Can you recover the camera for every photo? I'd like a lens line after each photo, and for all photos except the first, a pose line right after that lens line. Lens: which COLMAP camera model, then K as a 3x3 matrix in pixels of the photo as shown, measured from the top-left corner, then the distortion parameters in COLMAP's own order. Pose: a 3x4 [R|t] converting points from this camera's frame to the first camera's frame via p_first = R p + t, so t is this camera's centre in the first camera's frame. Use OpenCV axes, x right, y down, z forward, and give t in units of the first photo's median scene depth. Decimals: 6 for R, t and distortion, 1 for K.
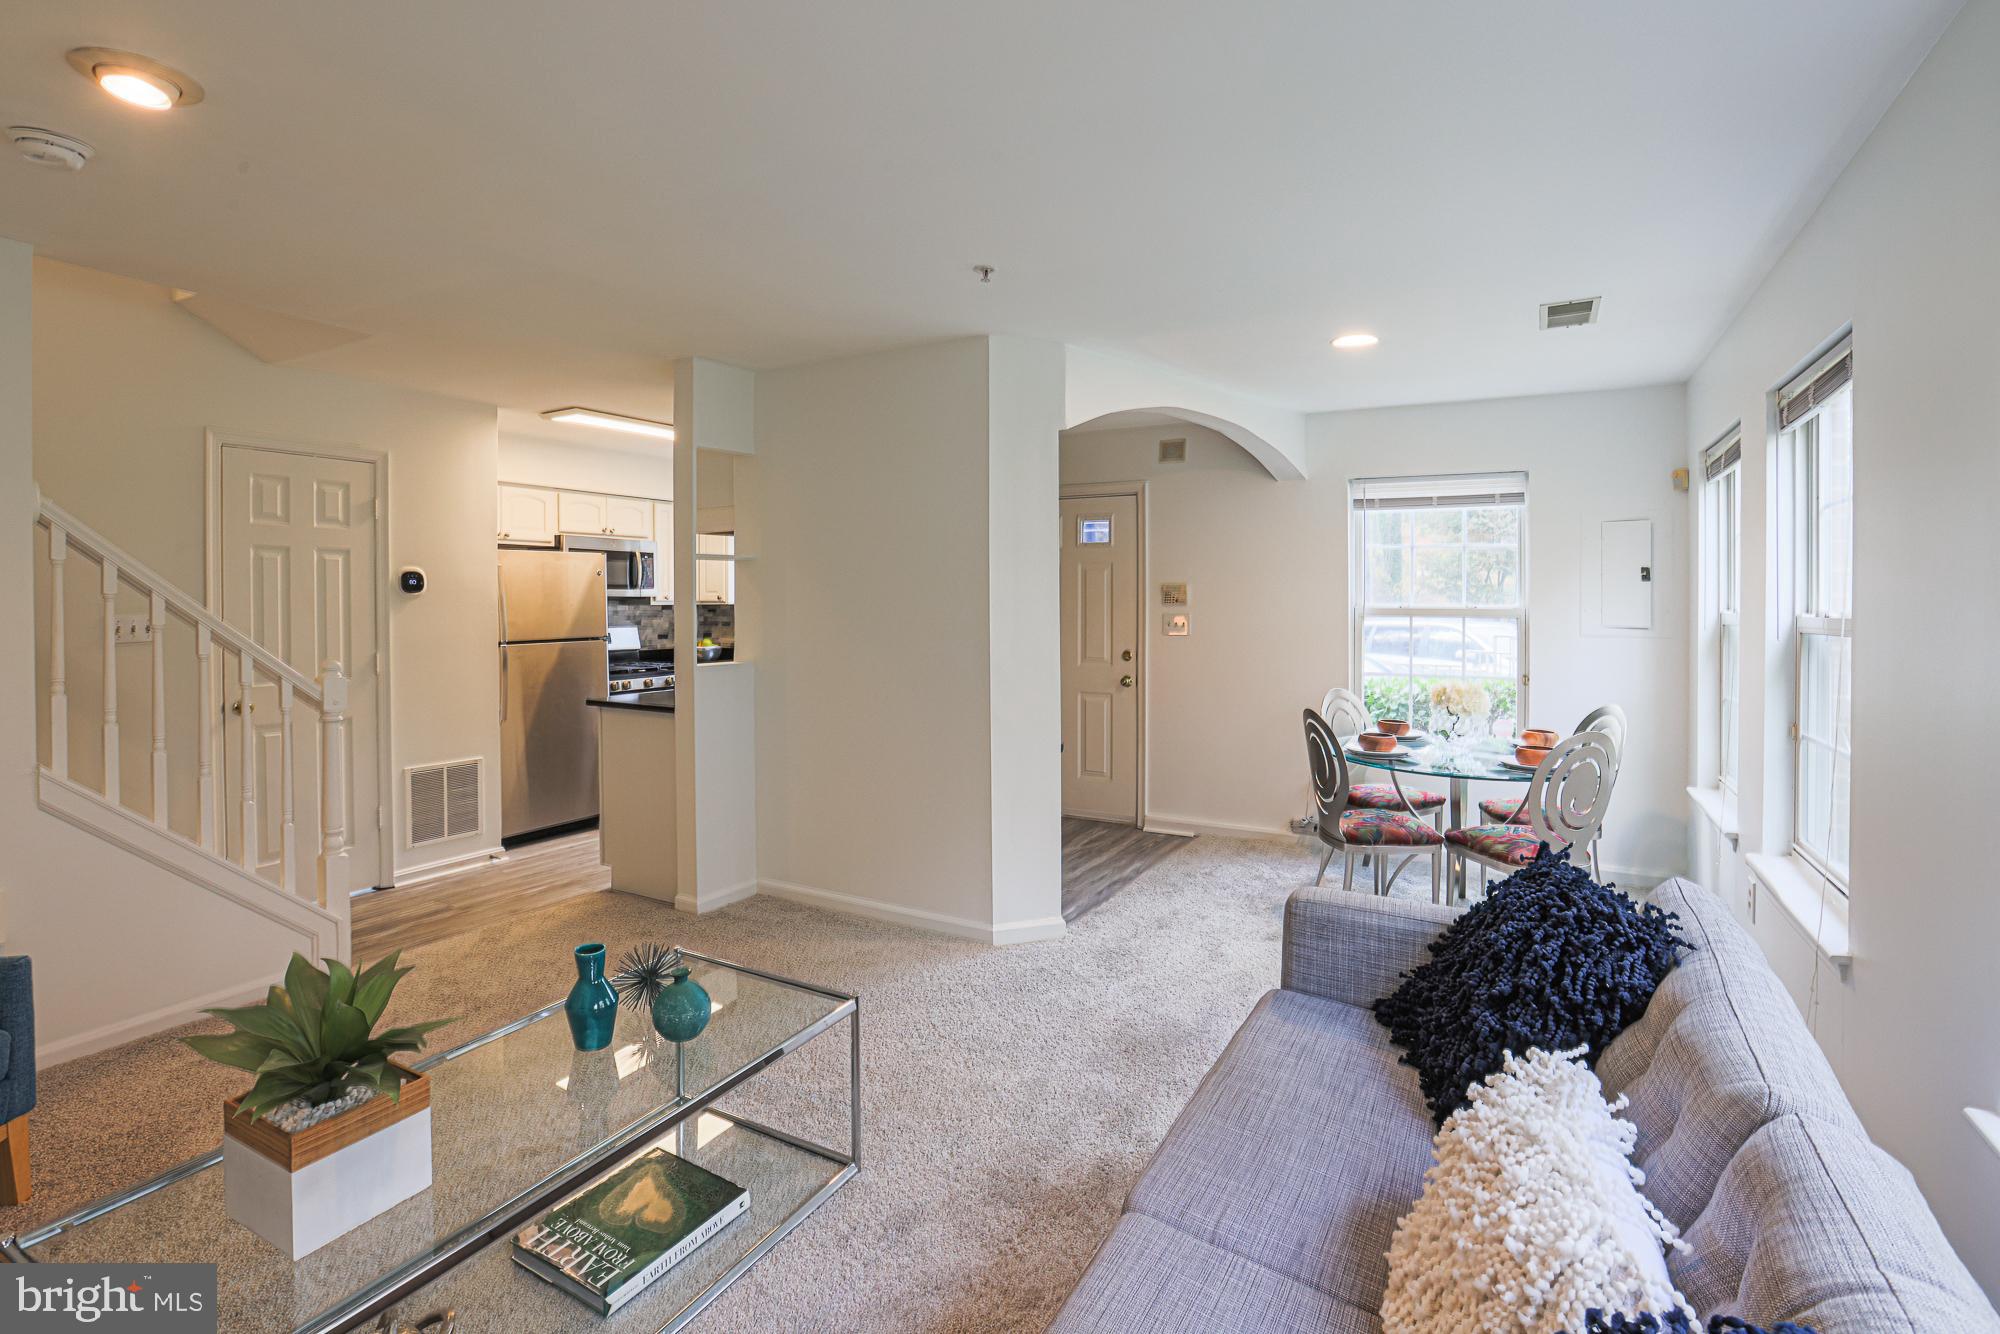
lens RADIAL K [[935.3, 0, 1008.2], [0, 935.3, 607.3], [0, 0, 1]] dist [-0.049205, 0.015484]
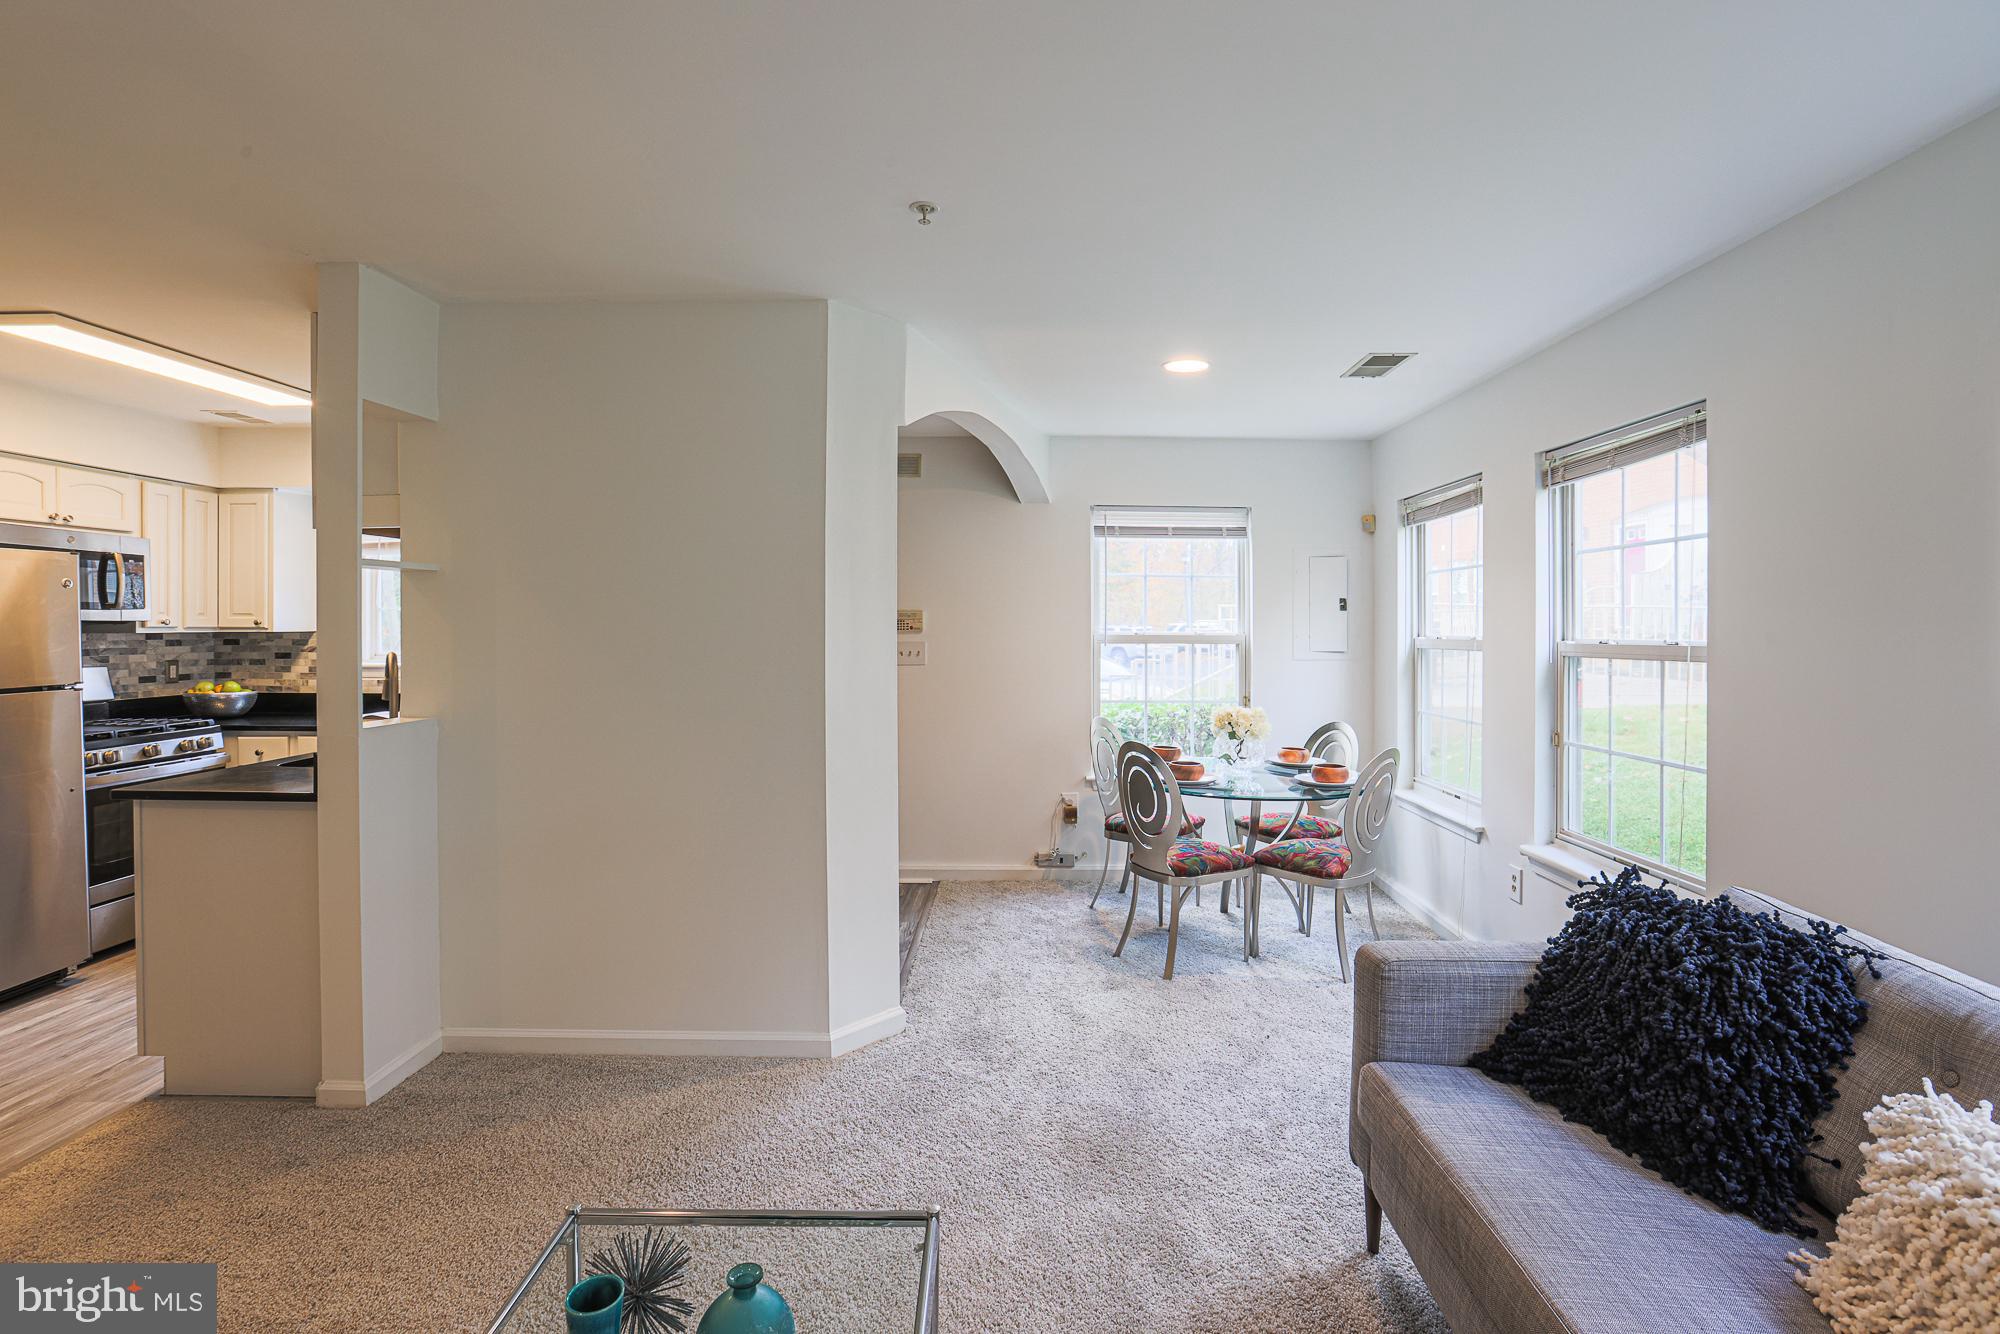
lens RADIAL K [[935.3, 0, 1016.0], [0, 935.3, 623.4], [0, 0, 1]] dist [-0.049205, 0.015484]
pose [[0.876026, 0.001322, 0.482263, -0.216492], [0.002142, 0.999976, -0.006633, -0.006209], [-0.482260, 0.006844, 0.876002, 0.183083]]
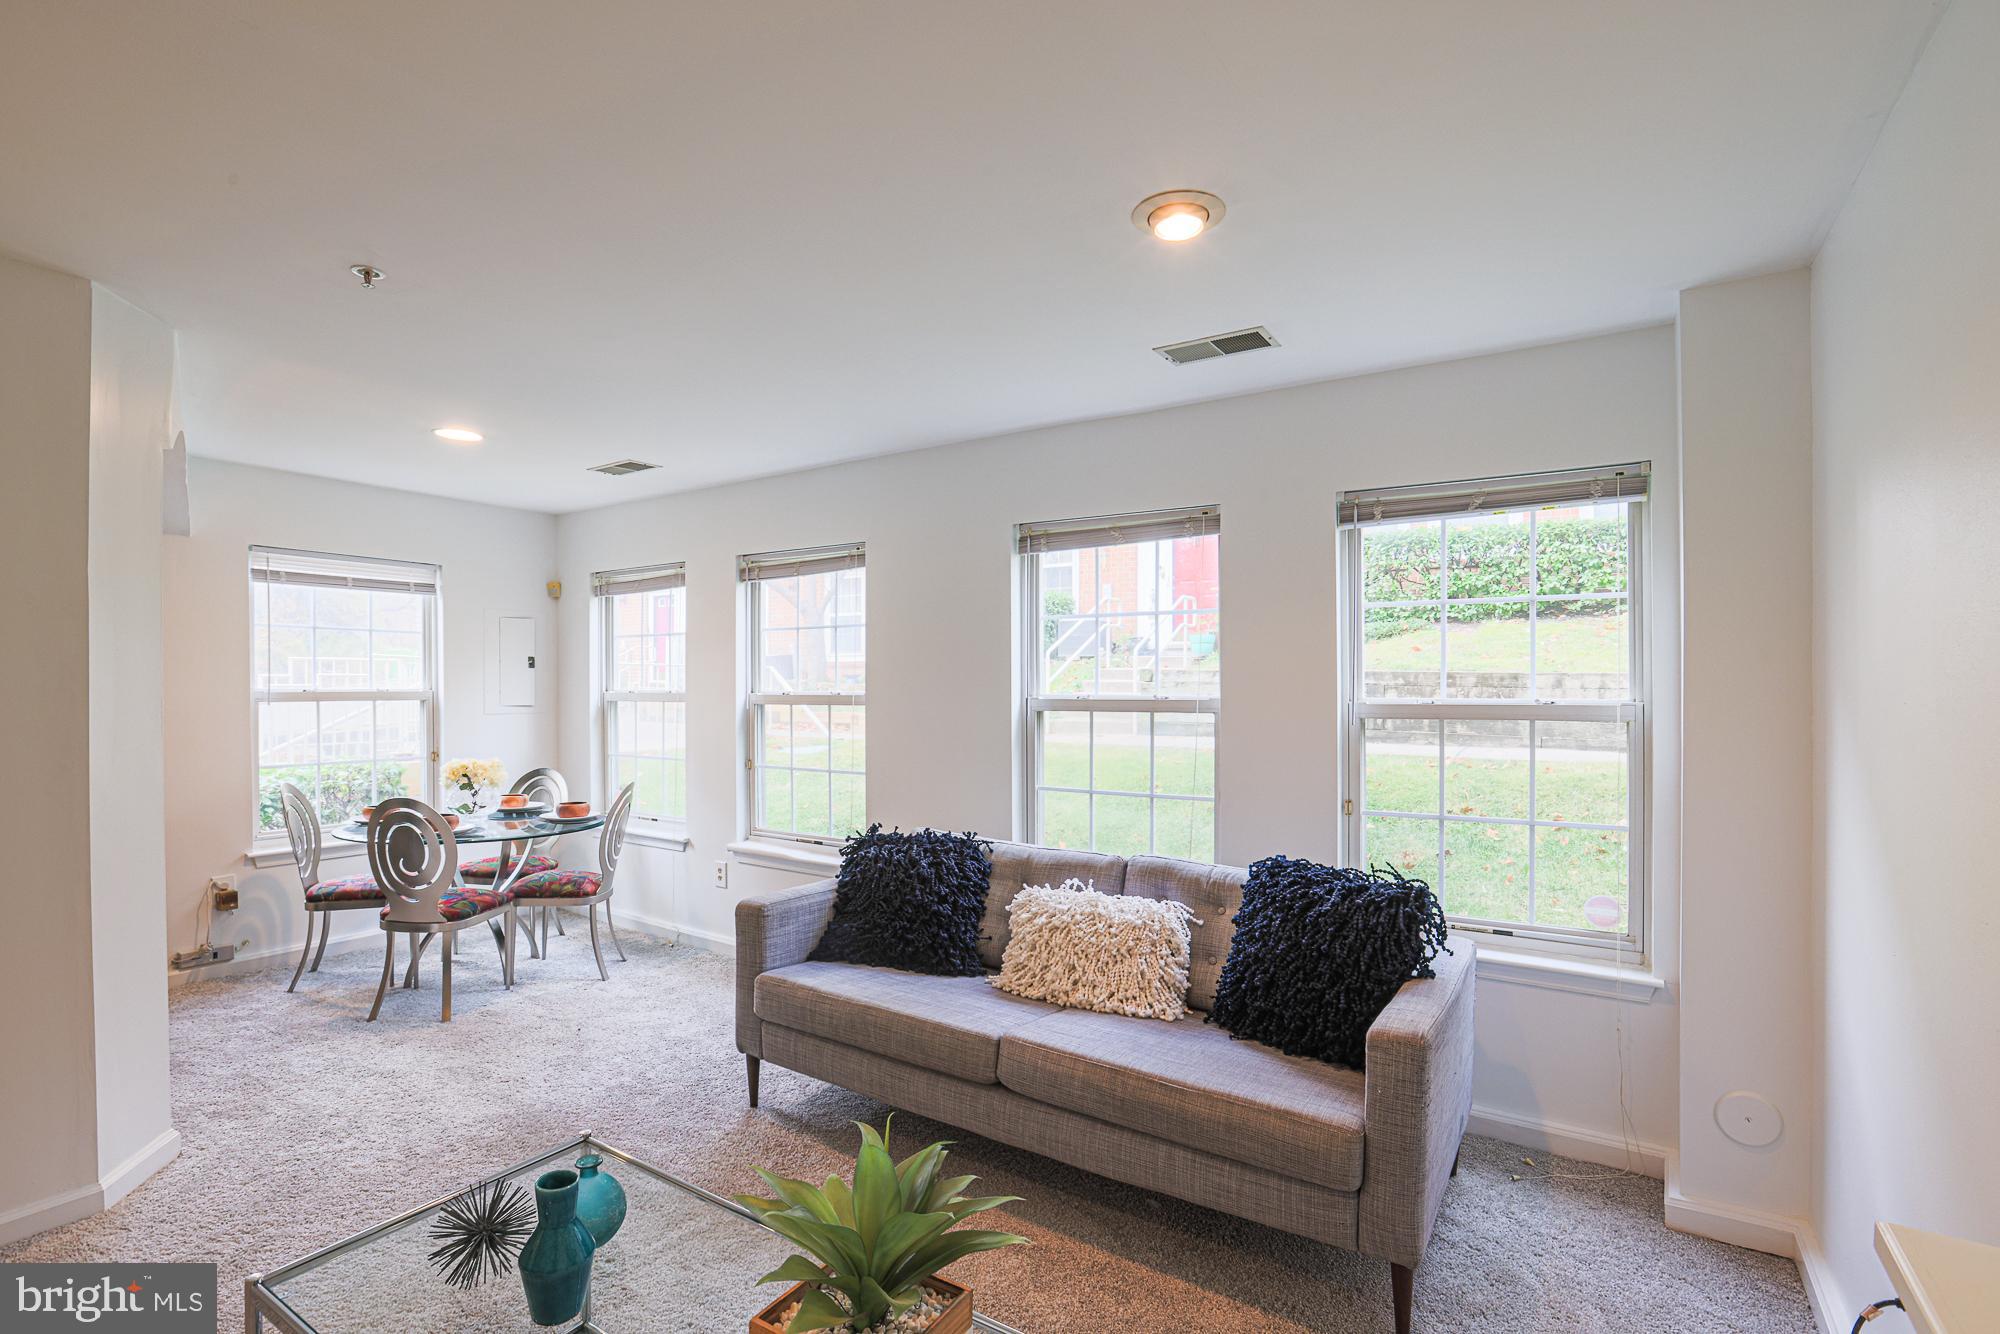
lens RADIAL K [[935.3, 0, 1006.4], [0, 935.3, 692.1], [0, 0, 1]] dist [-0.049205, 0.015484]
pose [[0.074924, -0.010873, 0.997130, -0.500311], [0.003598, 0.999937, 0.010634, -0.007146], [-0.997183, 0.002791, 0.074959, 0.260487]]
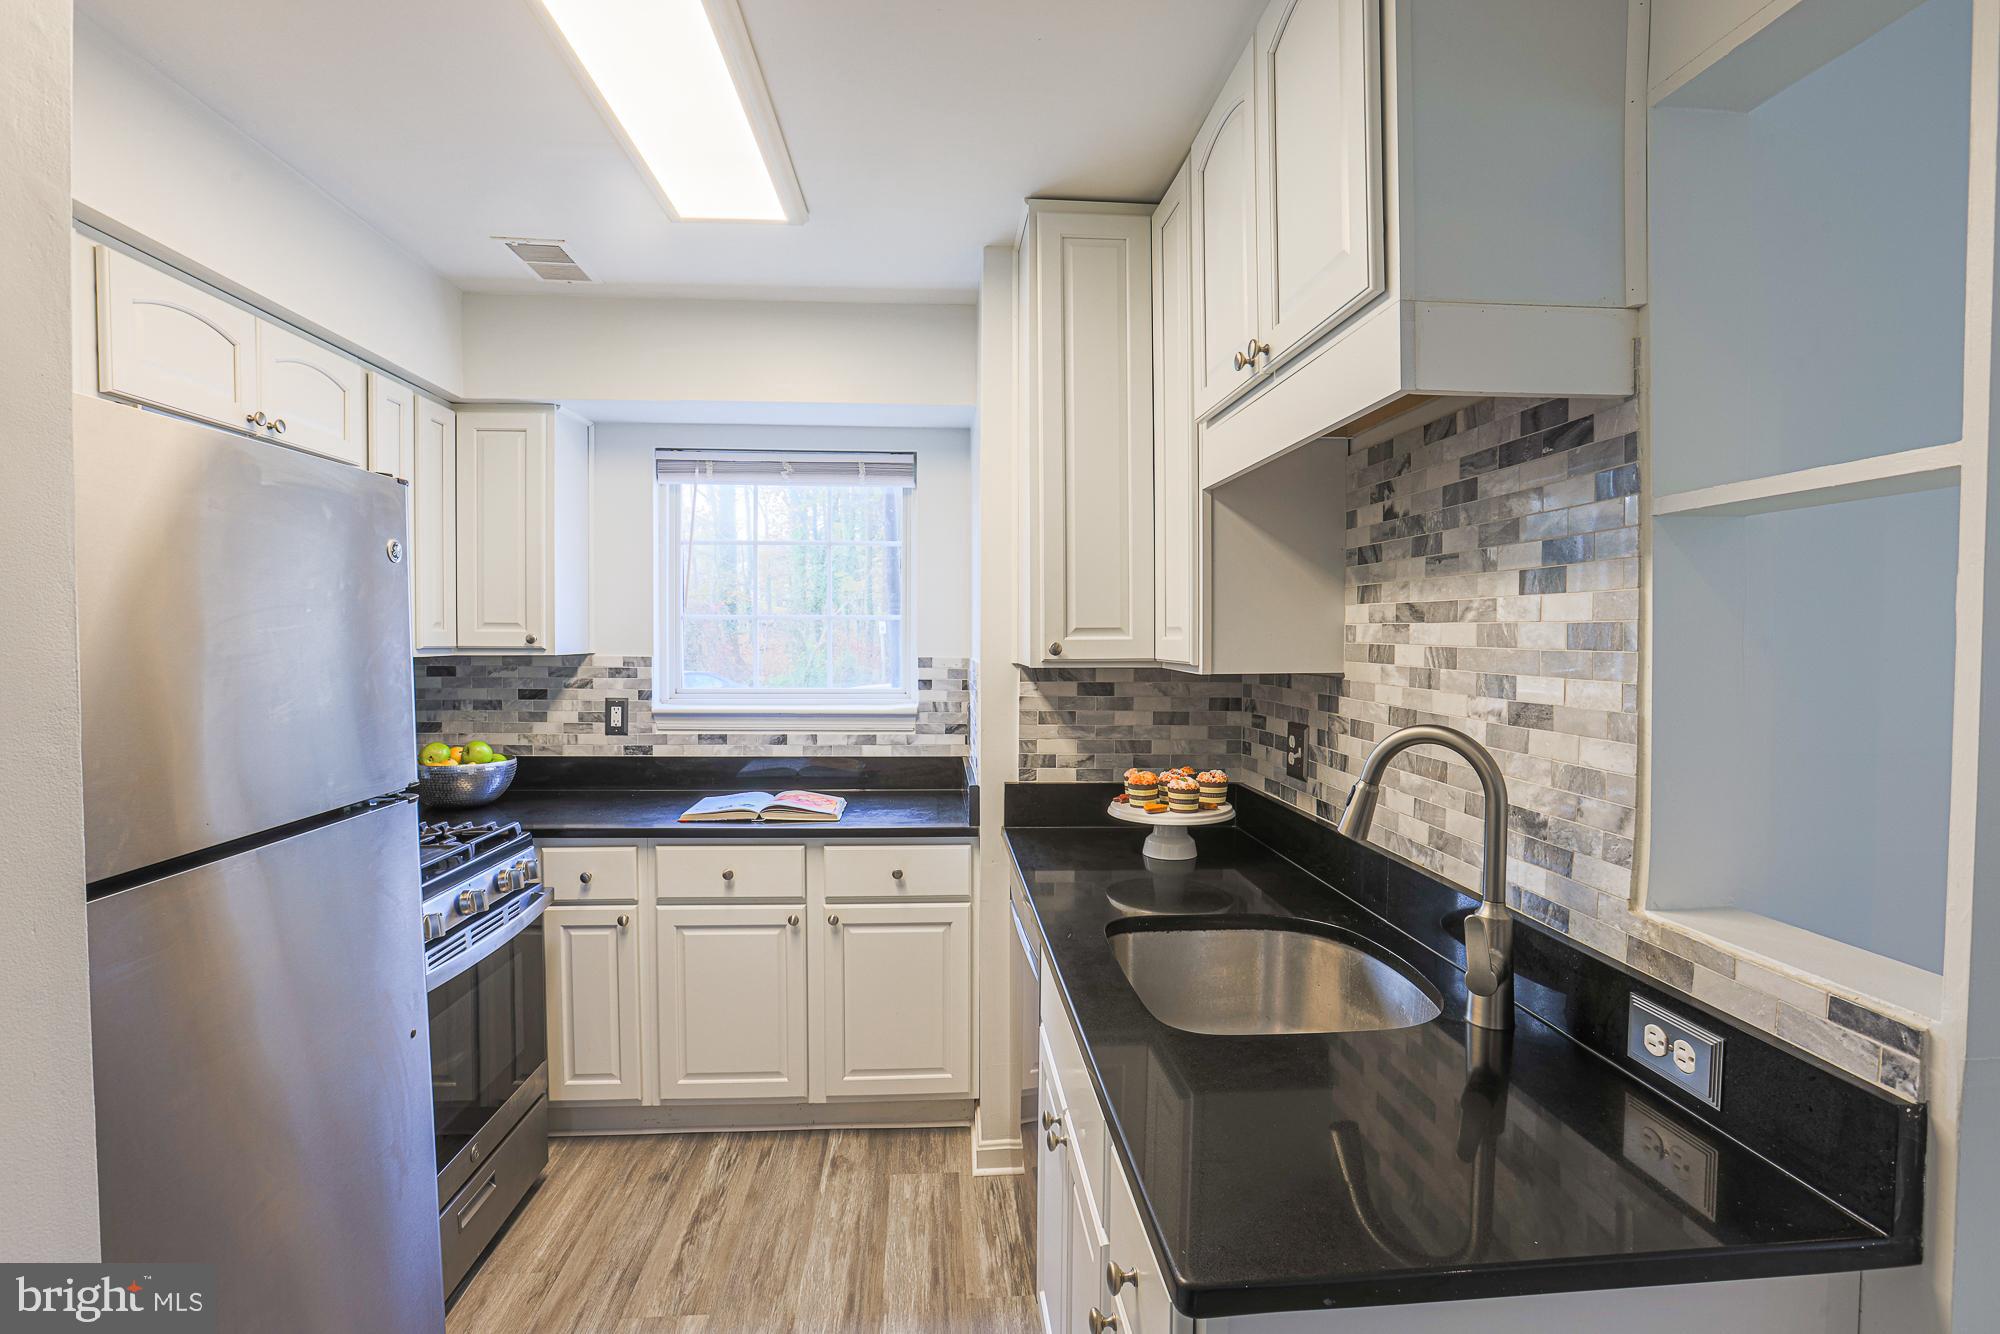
lens RADIAL K [[935.3, 0, 1001.6], [0, 935.3, 658.4], [0, 0, 1]] dist [-0.049205, 0.015484]
pose [[0.829403, -0.006554, 0.558612, -0.571081], [-0.002847, 0.999869, 0.015958, -0.014440], [-0.558643, -0.014826, 0.829275, 0.868968]]
